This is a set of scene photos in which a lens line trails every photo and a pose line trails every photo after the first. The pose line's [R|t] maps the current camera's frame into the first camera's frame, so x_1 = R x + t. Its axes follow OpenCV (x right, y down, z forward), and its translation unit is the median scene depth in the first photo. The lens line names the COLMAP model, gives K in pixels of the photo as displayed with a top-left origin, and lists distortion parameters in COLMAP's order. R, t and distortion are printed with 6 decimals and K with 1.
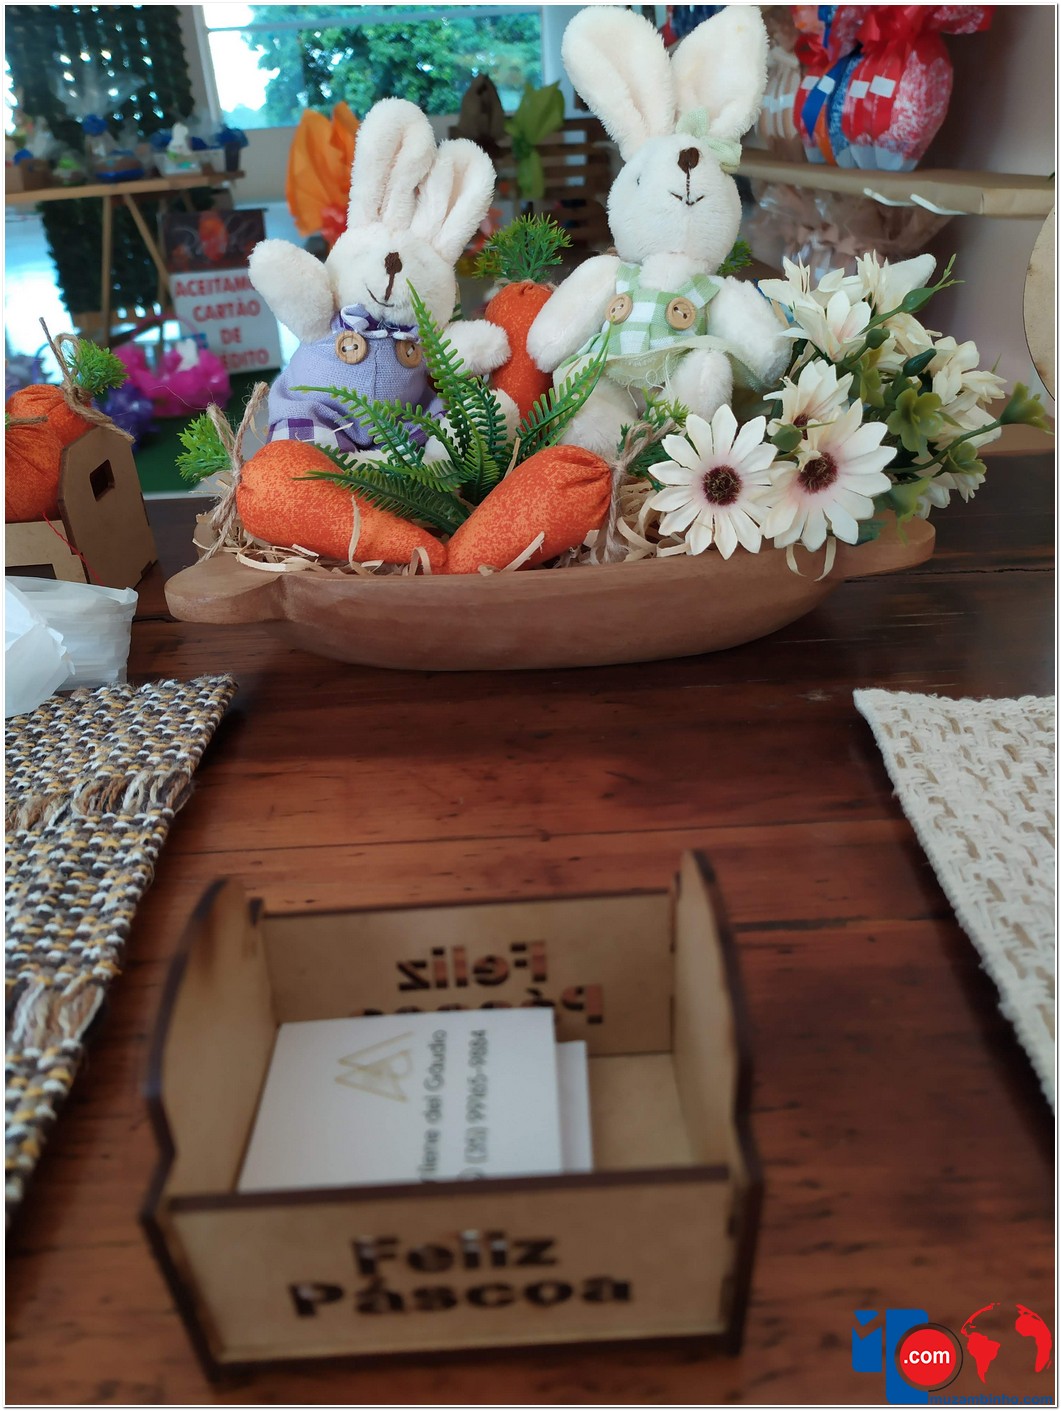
lens RADIAL K [[1017.8, 0, 532.9], [0, 1017.8, 709.2], [0, 0, 1]] dist [0.000479, -0.001705]
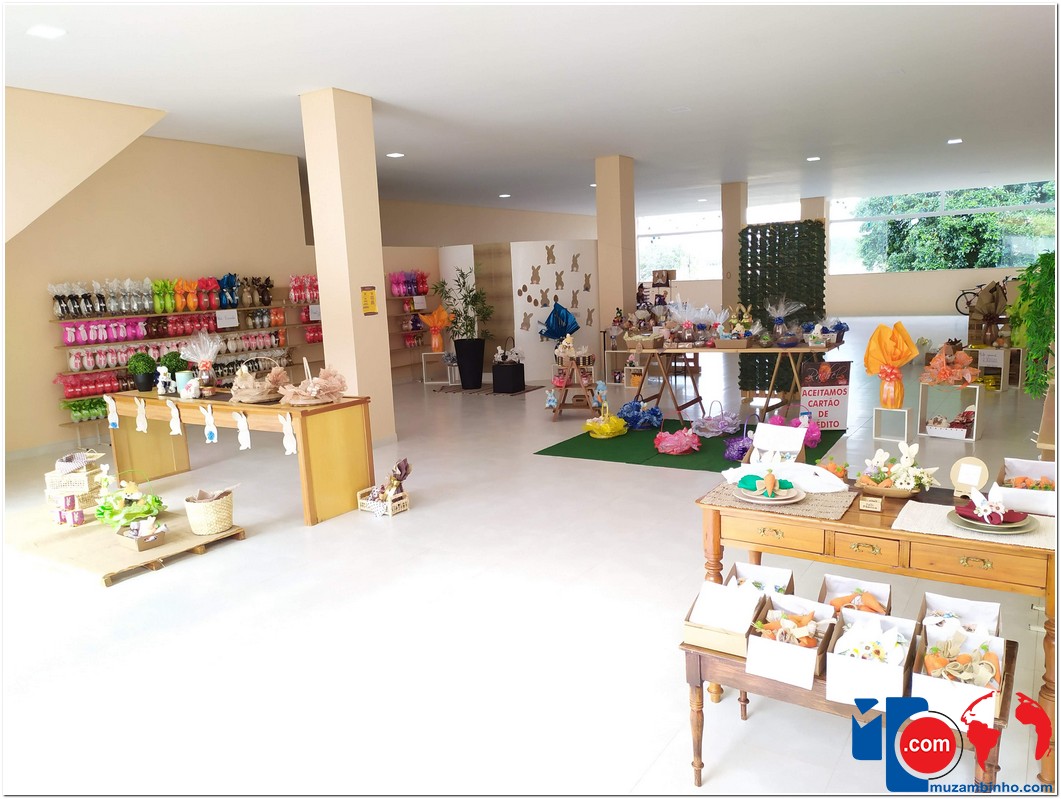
lens RADIAL K [[765.3, 0, 534.8], [0, 765.3, 404.8], [0, 0, 1]] dist [0.000479, -0.001705]
pose [[0.818802, 0.109900, -0.563458, 0.110393], [-0.281270, 0.932426, -0.226869, 0.149715], [0.500450, 0.344245, 0.794384, -0.596494]]
